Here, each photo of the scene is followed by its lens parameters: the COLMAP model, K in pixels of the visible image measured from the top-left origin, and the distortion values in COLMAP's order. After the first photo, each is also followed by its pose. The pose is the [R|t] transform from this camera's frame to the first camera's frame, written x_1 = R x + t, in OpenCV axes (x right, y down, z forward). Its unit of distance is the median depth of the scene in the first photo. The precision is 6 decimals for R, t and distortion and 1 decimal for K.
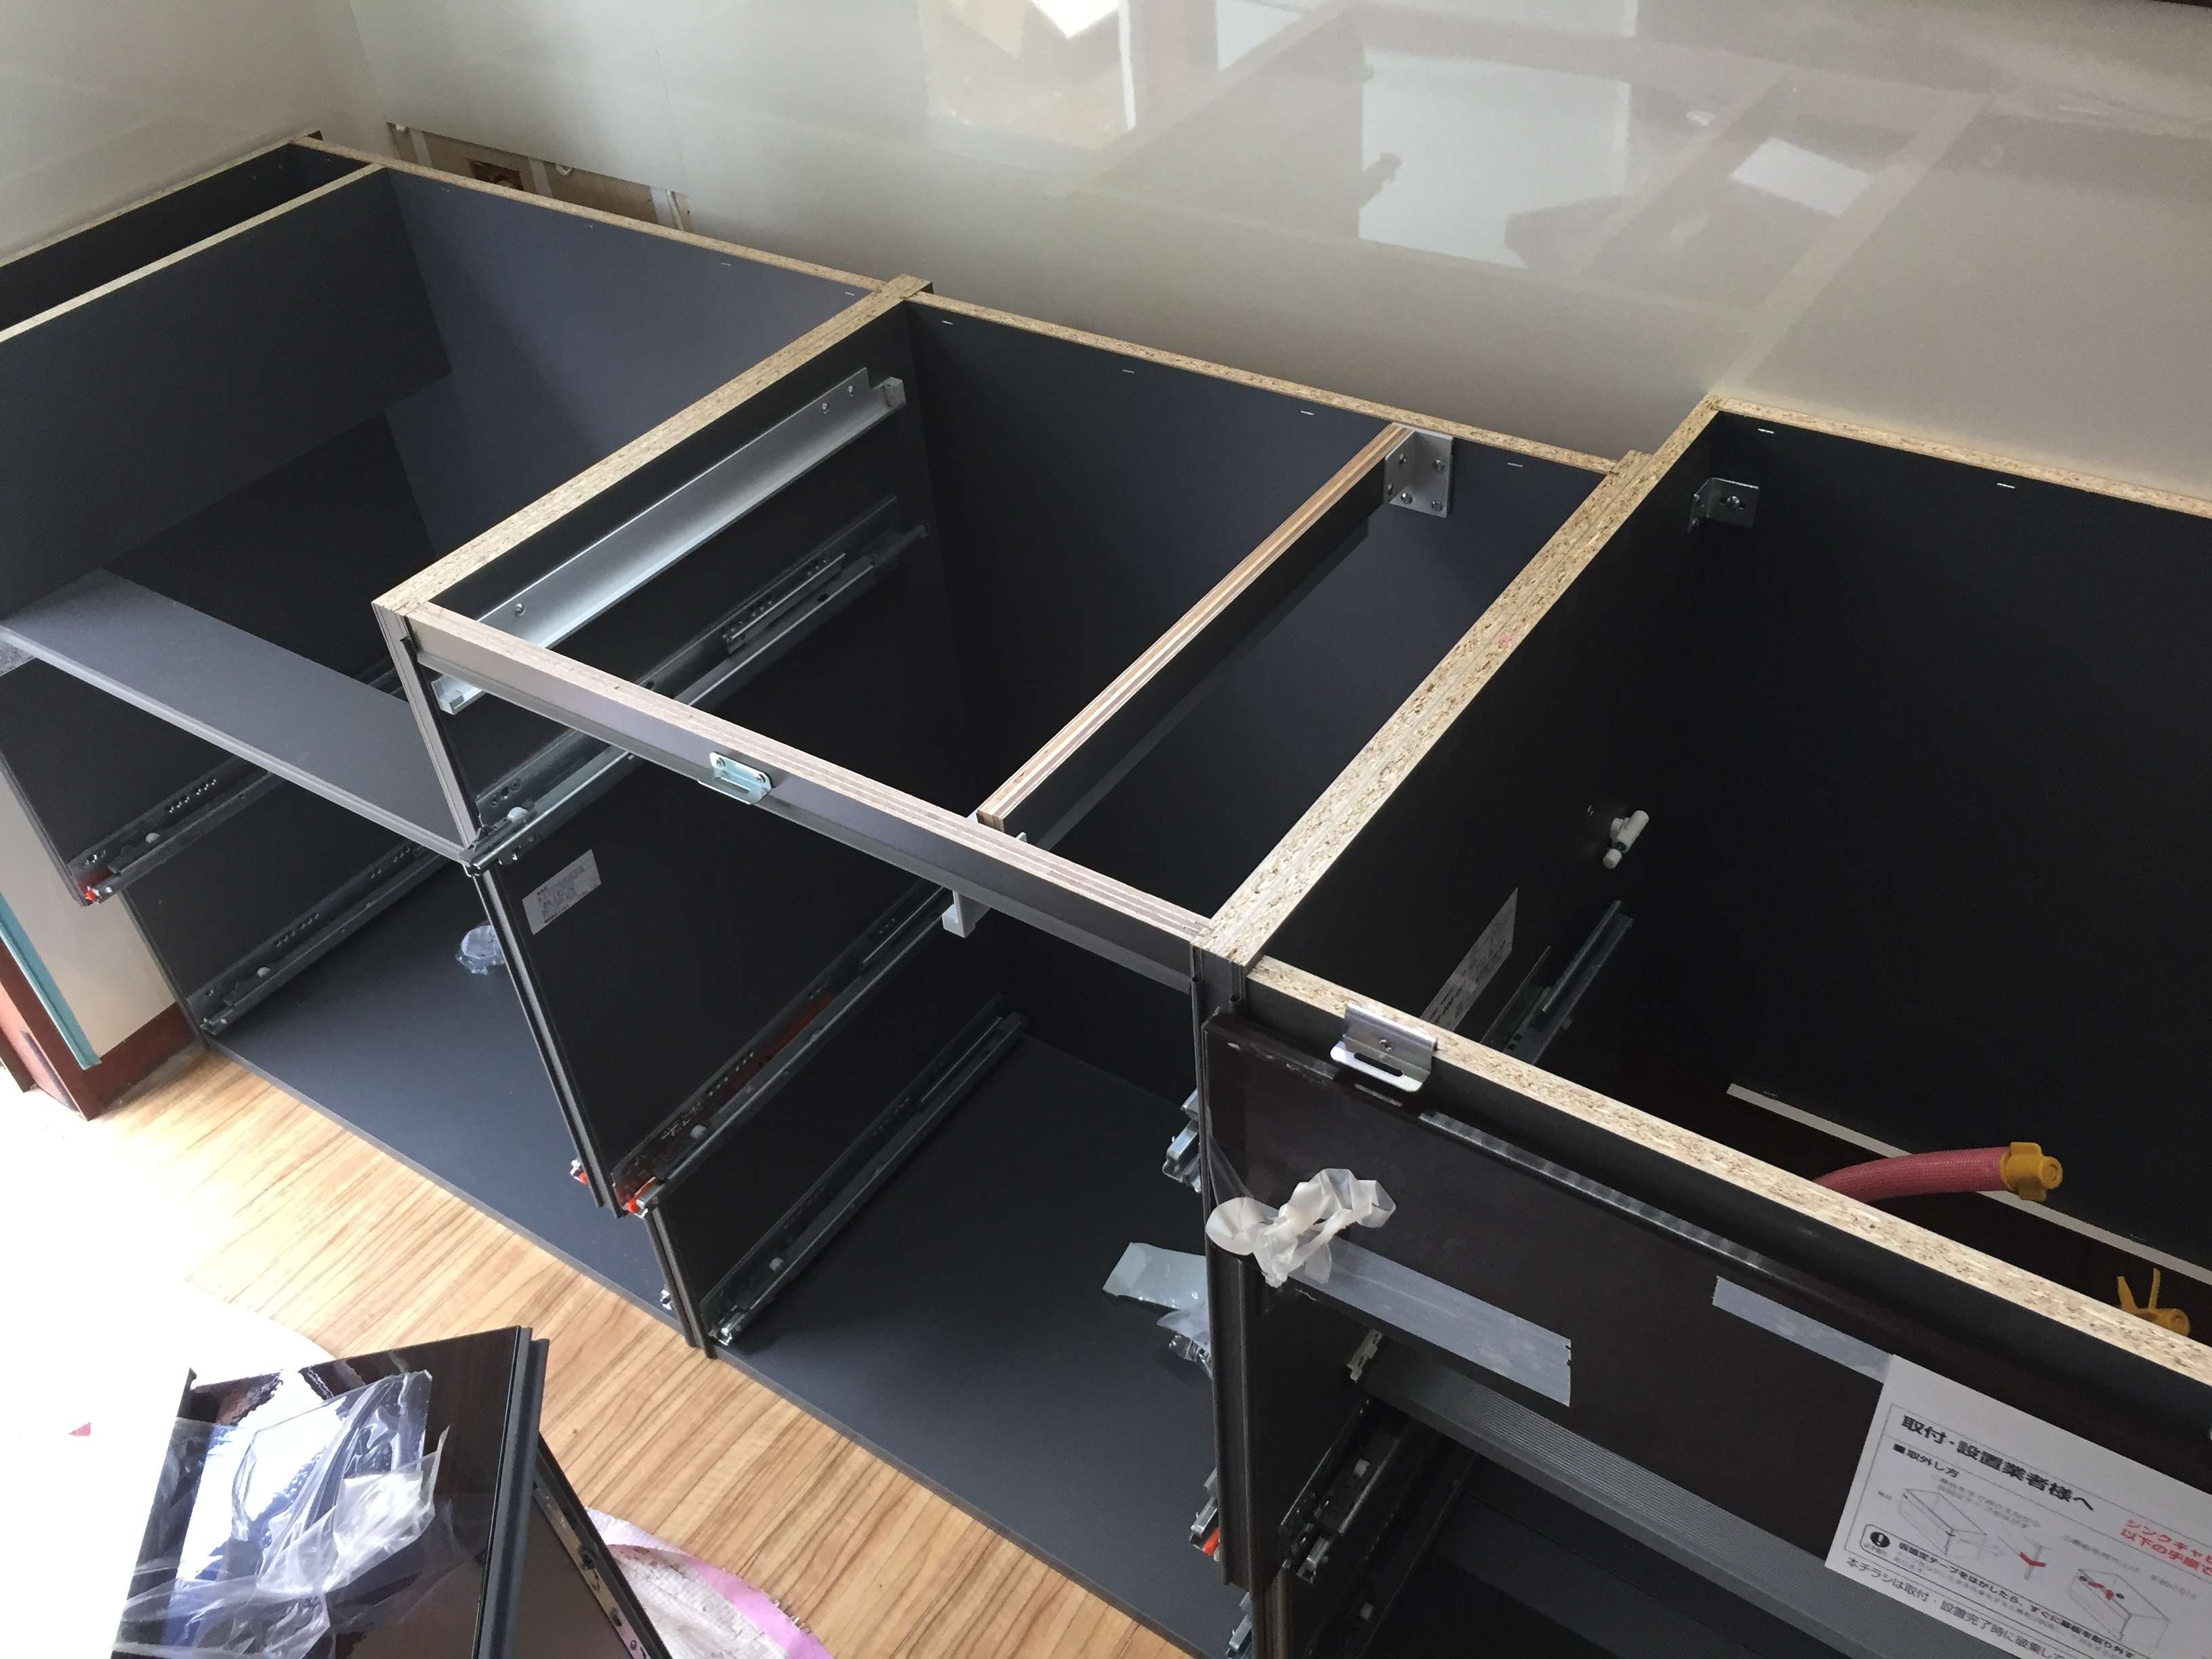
lens RADIAL K [[1899.8, 0, 1106.0], [0, 1899.8, 829.5], [0, 0, 1]] dist [0.051537, -0.001176]
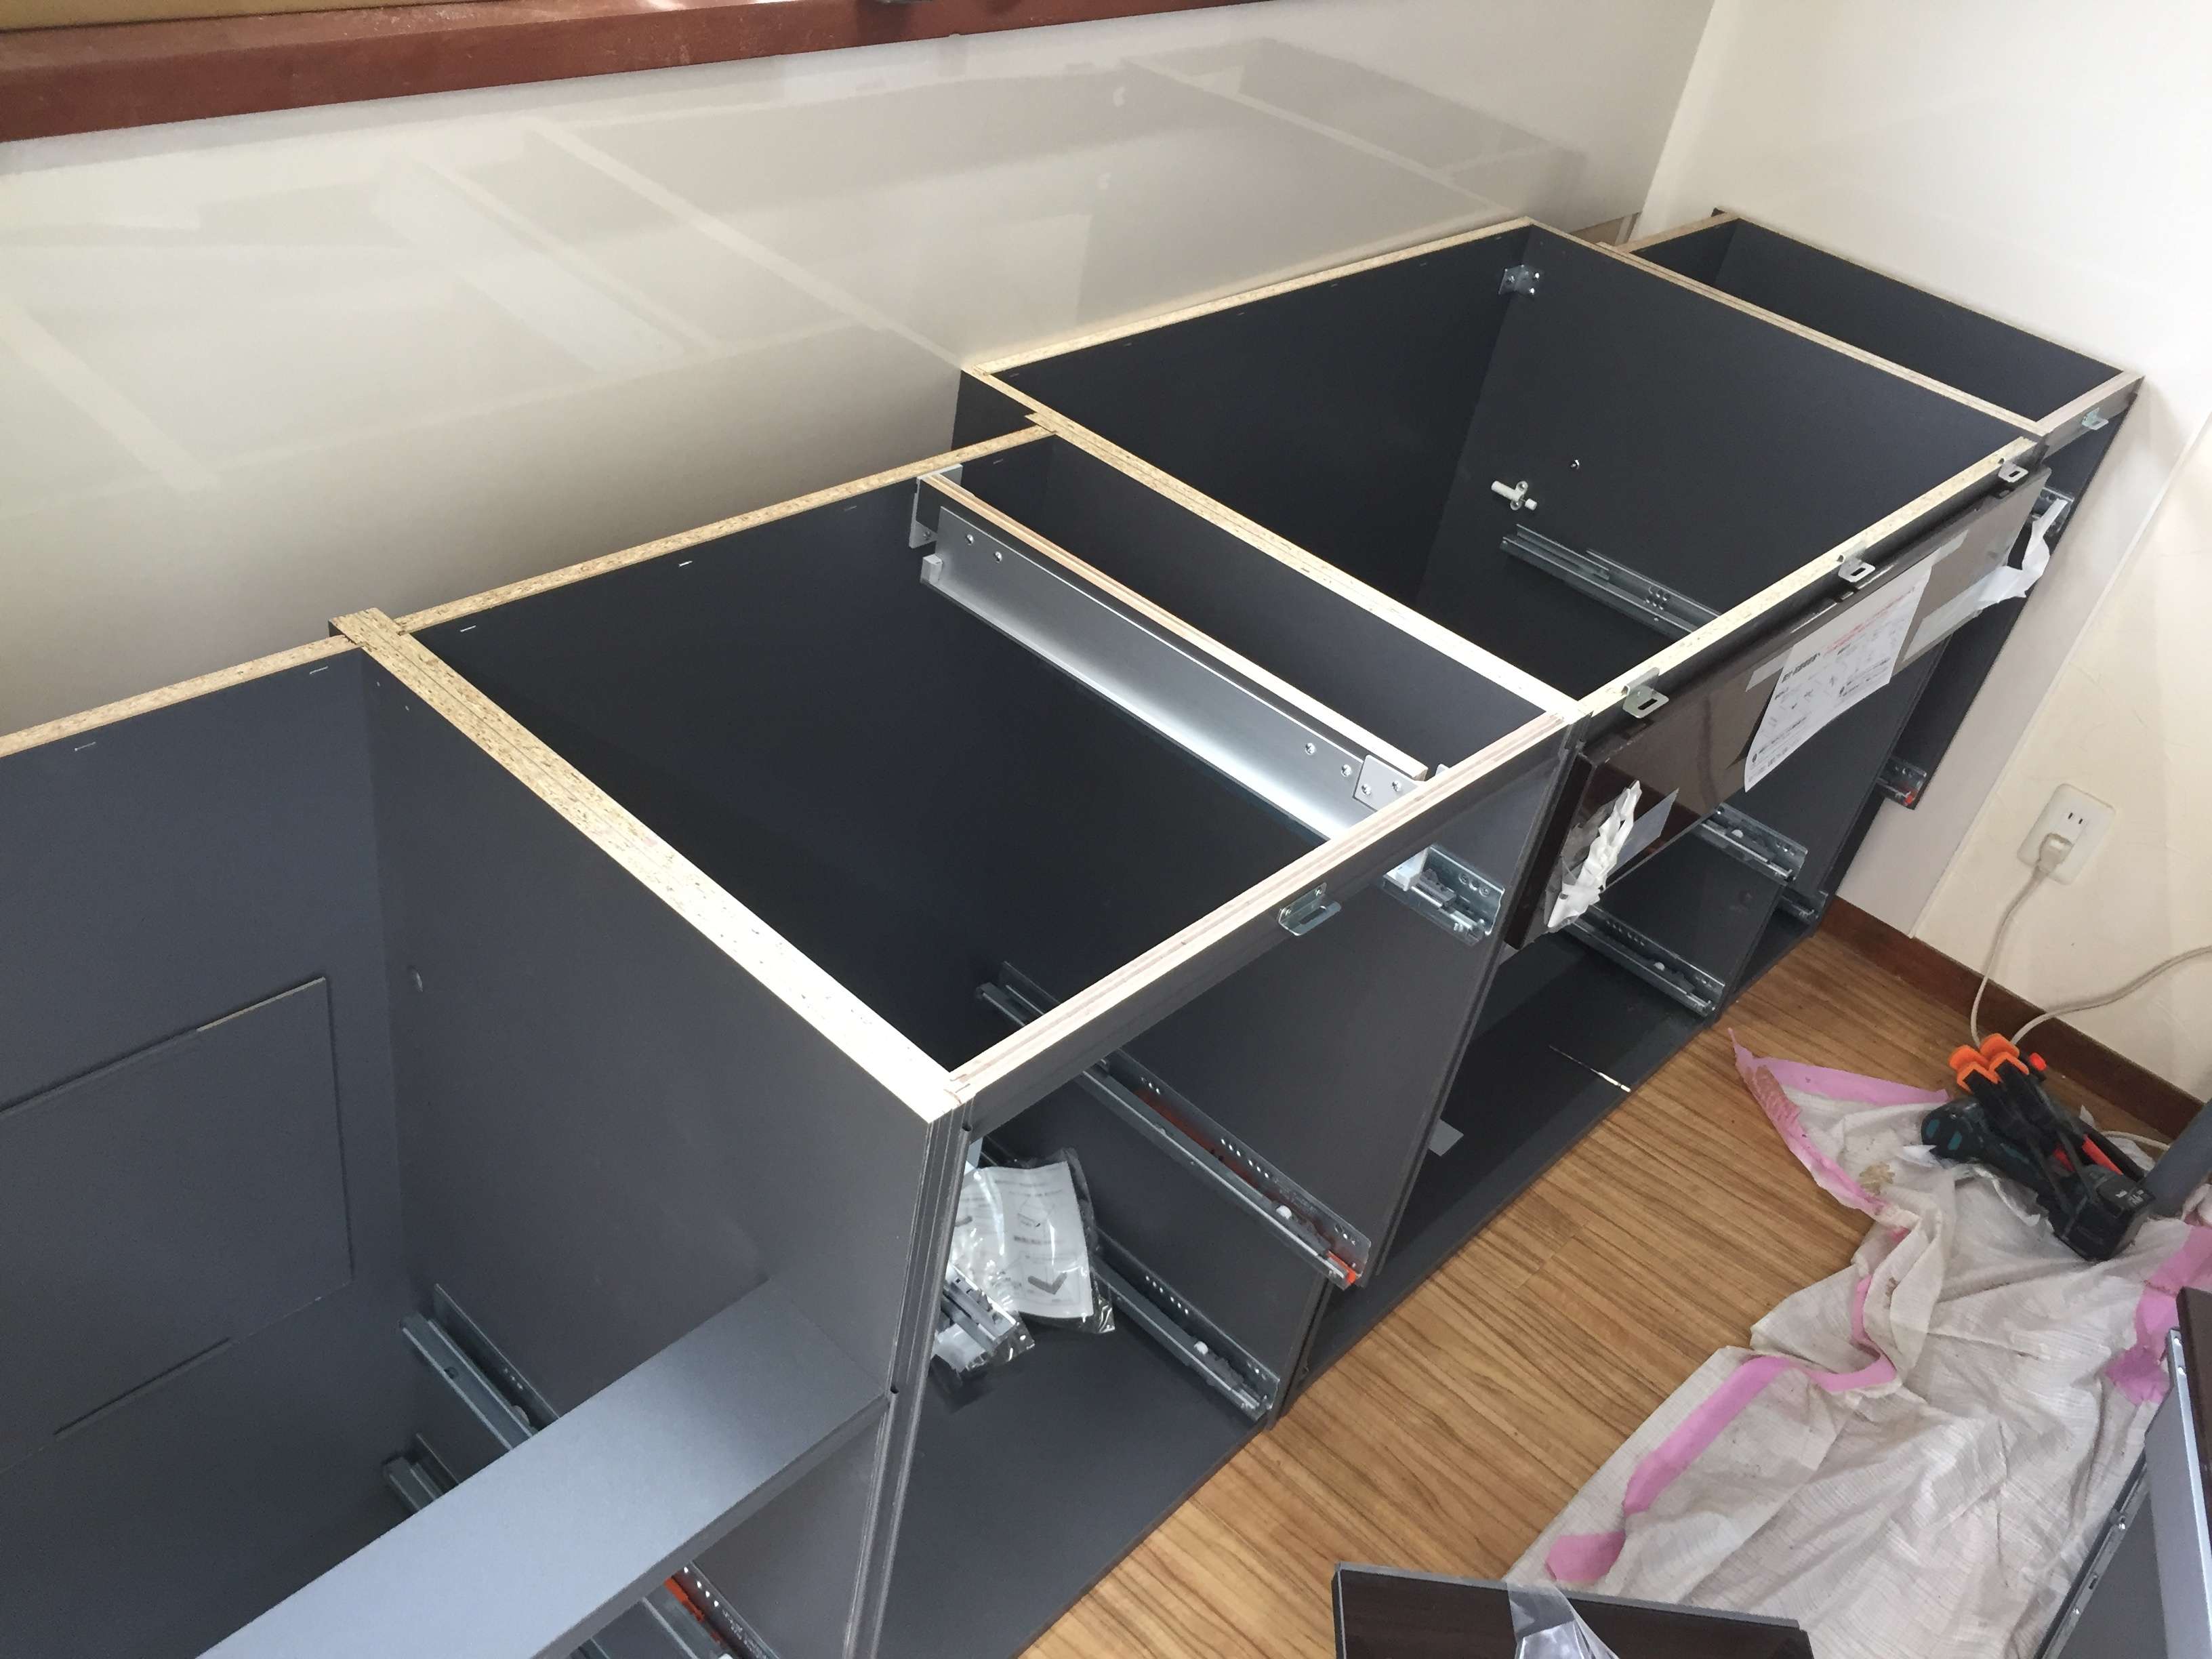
lens RADIAL K [[1899.8, 0, 1106.0], [0, 1899.8, 829.5], [0, 0, 1]] dist [0.051537, -0.001176]
pose [[0.124768, -0.517046, 0.846815, -0.779038], [0.497803, 0.770909, 0.397355, -0.387204], [-0.858269, 0.371970, 0.353572, 0.511043]]
